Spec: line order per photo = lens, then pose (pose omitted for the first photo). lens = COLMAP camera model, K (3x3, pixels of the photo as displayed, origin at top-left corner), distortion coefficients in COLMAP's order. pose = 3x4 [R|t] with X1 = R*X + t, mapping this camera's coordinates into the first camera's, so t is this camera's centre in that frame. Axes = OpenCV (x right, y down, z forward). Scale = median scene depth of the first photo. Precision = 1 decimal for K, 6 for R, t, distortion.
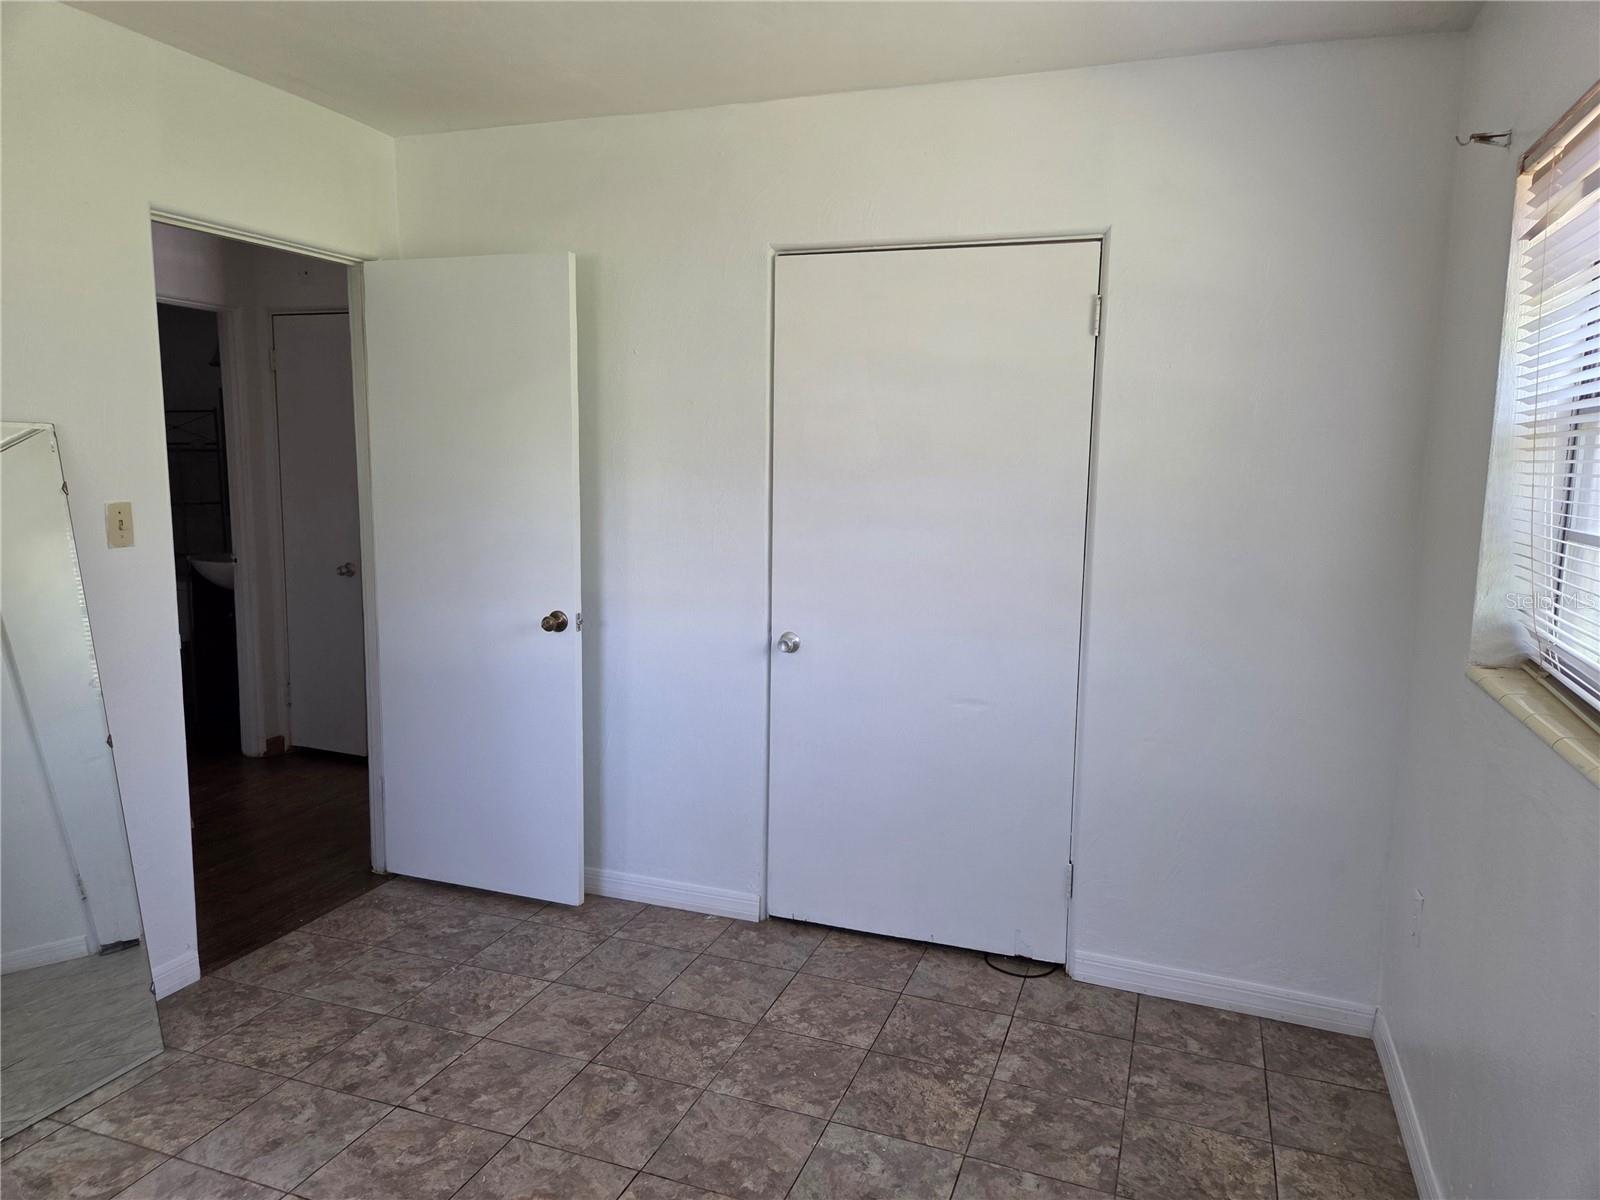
lens RADIAL K [[1086.2, 0, 799.5], [0, 1086.2, 588.2], [0, 0, 1]] dist [0.050619, -0.040081]
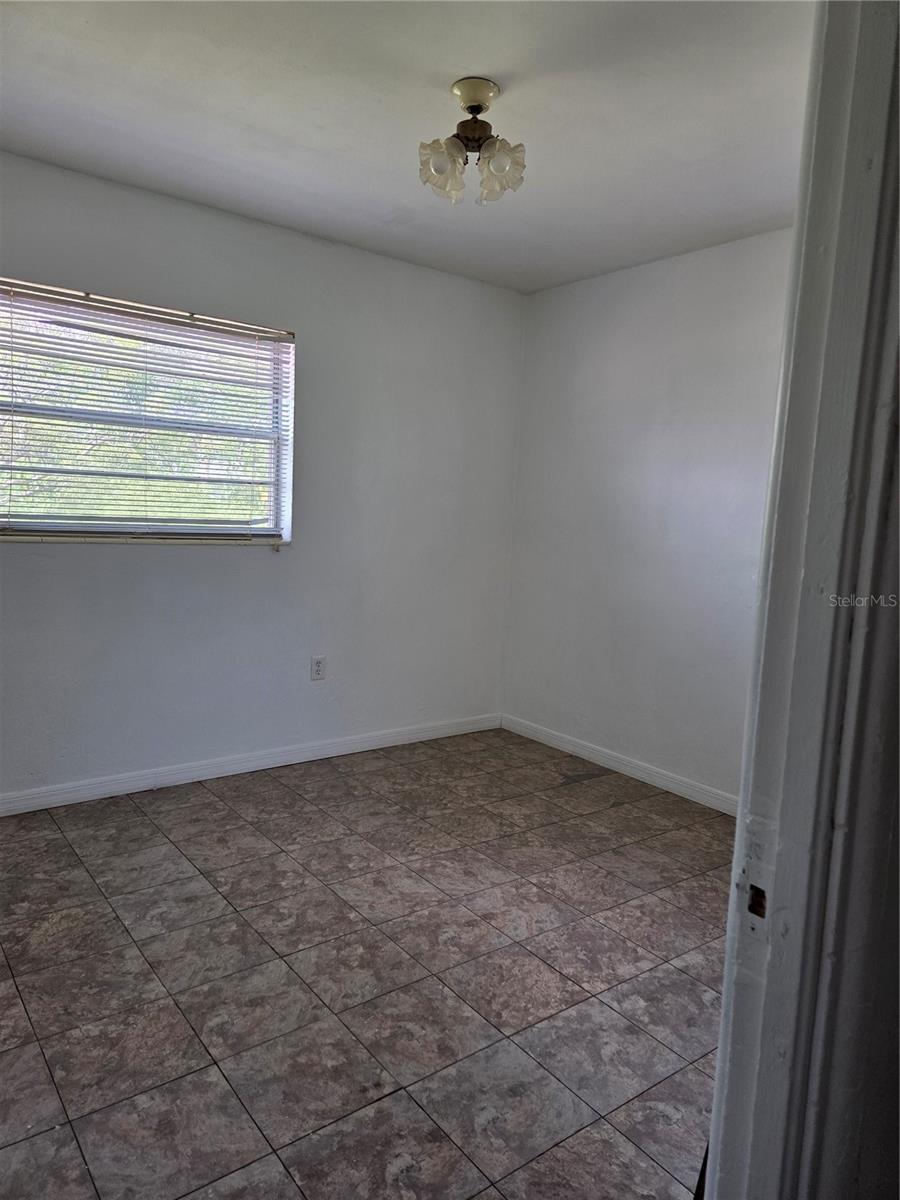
lens RADIAL K [[814.6, 0, 447.3], [0, 814.6, 601.6], [0, 0, 1]] dist [0.050619, -0.040081]
pose [[-0.847129, -0.121574, 0.517293, -0.740013], [-0.001441, 0.973999, 0.226549, -0.127925], [-0.531385, 0.191171, -0.825278, 1.527969]]
